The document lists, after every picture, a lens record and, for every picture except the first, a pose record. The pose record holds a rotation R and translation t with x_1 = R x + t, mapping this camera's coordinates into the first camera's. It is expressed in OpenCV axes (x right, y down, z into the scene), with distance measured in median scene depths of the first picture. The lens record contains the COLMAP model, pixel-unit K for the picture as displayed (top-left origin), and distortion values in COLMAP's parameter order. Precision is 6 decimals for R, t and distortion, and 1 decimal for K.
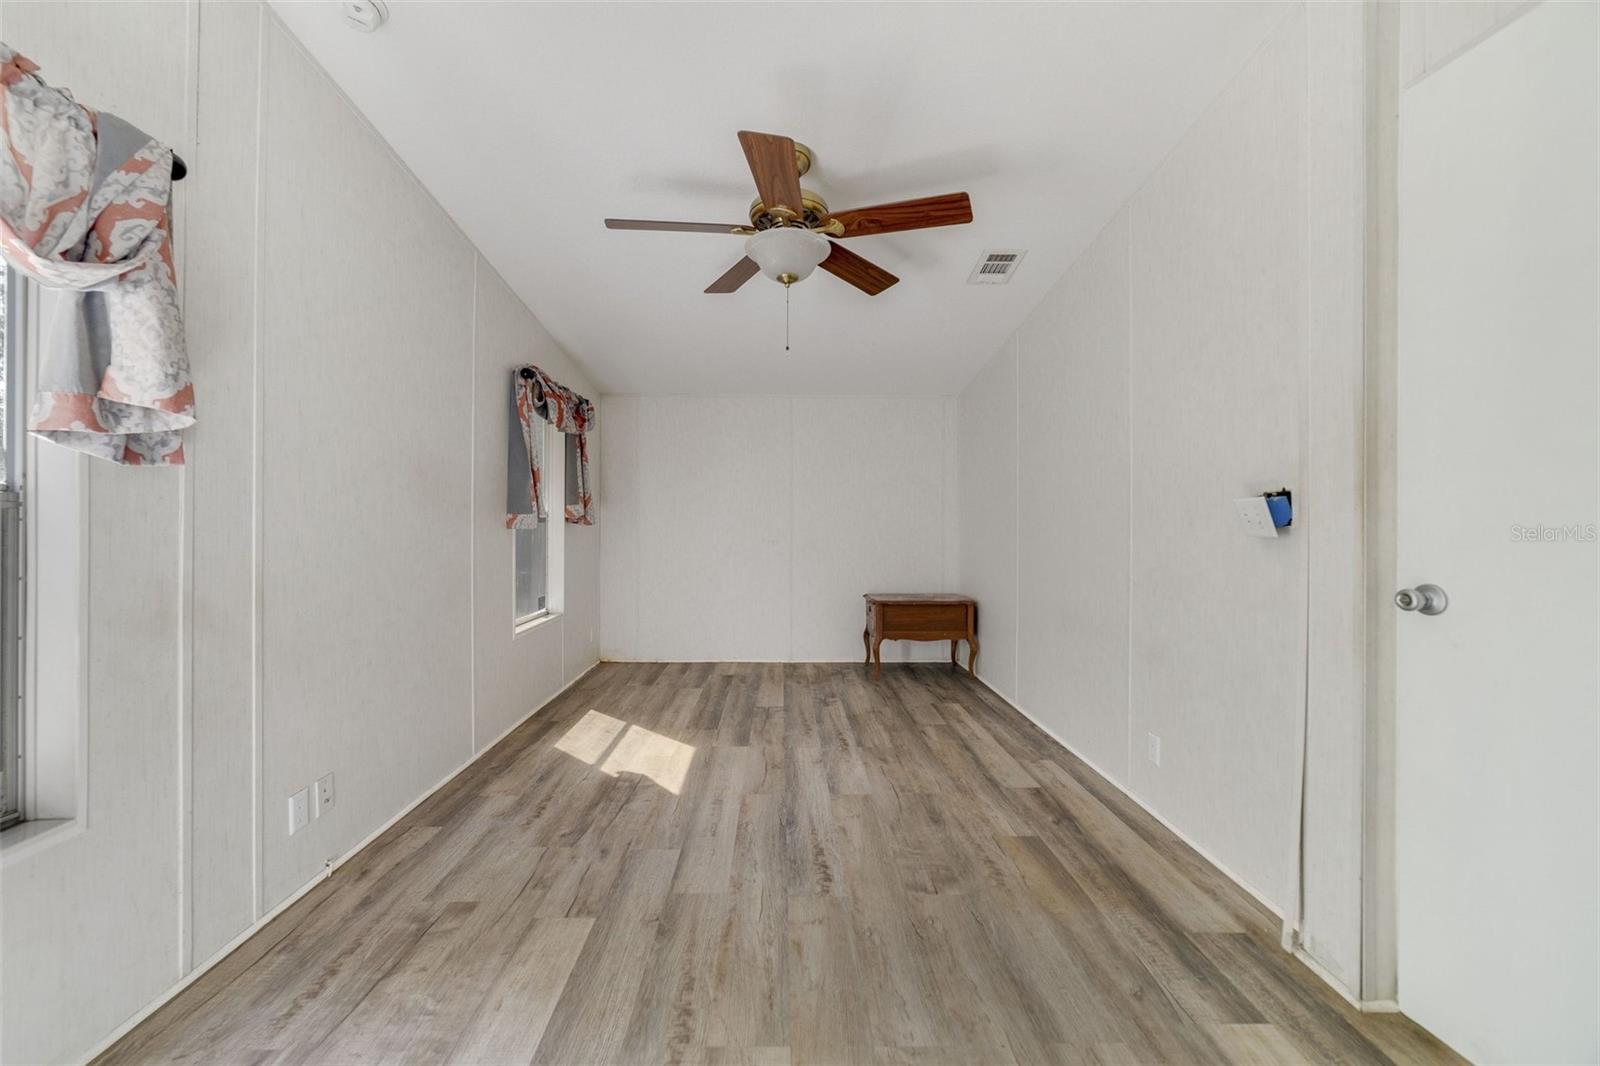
lens RADIAL K [[608.3, 0, 788.4], [0, 608.3, 520.0], [0, 0, 1]] dist [0.010783, 0.001732]
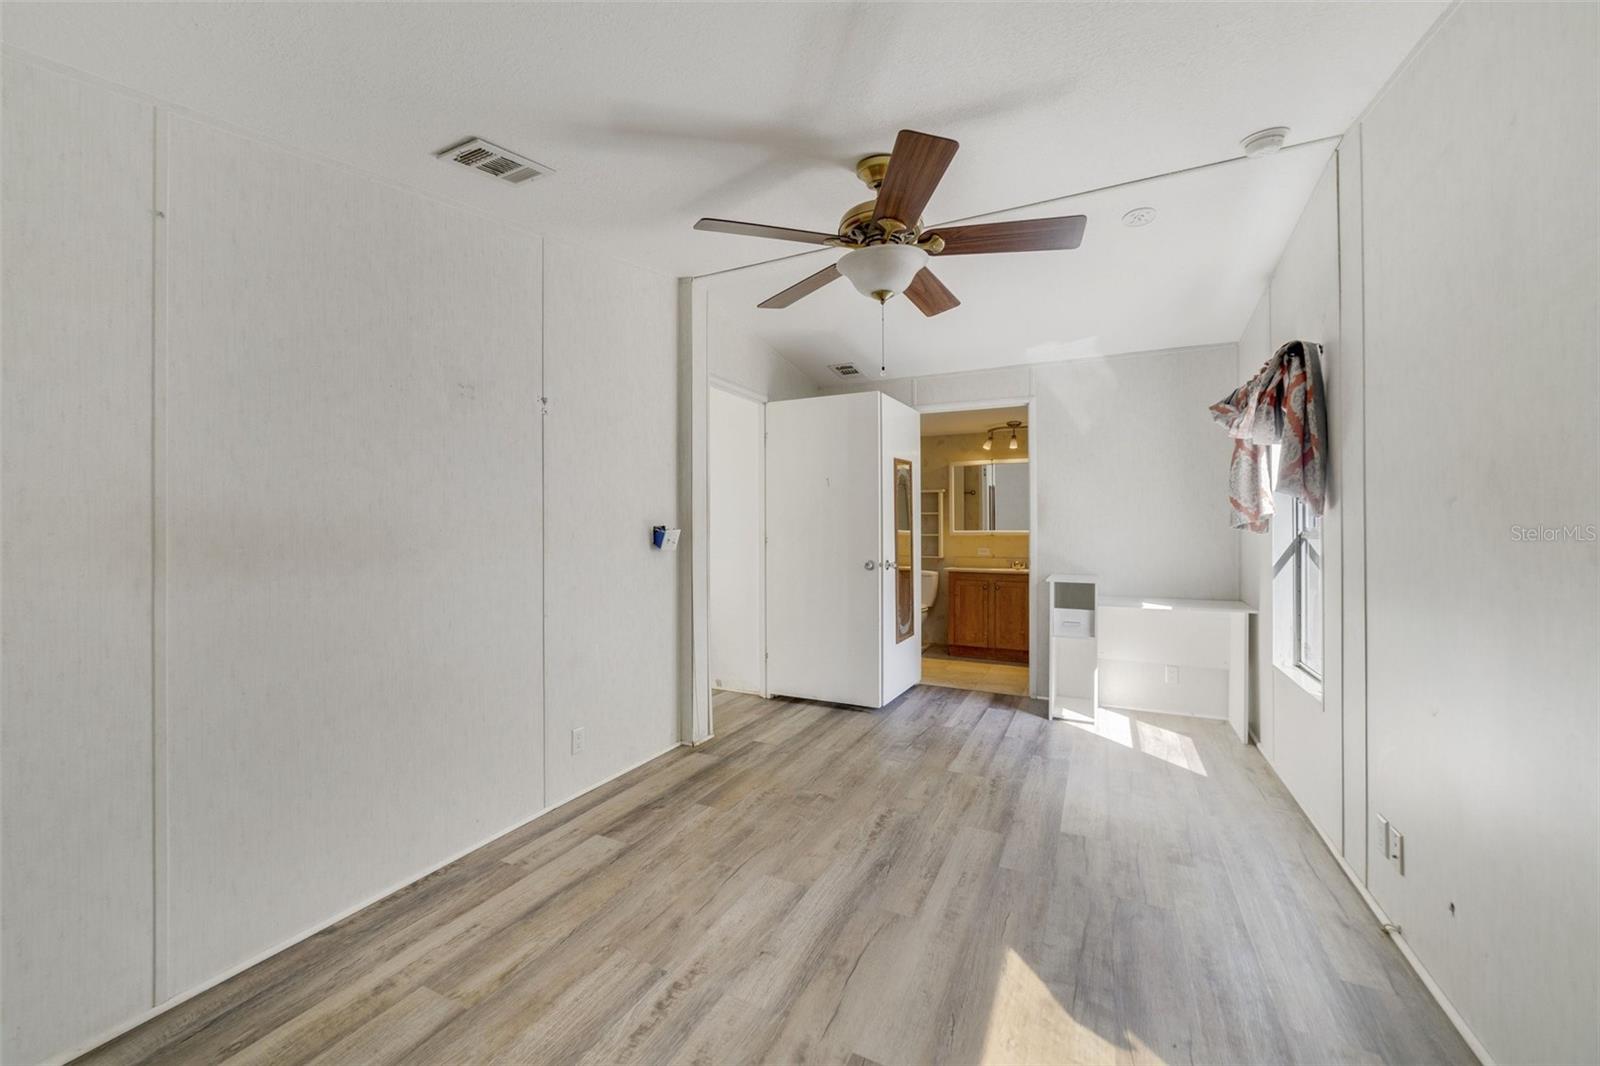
lens RADIAL K [[640.0, 0, 795.2], [0, 640.0, 530.4], [0, 0, 1]] dist [-0.018699, 0.000898]
pose [[-0.893146, -0.000157, 0.449766, -0.313878], [0.001457, 0.999994, 0.003243, -0.027175], [-0.449764, 0.003551, -0.893141, 1.886238]]
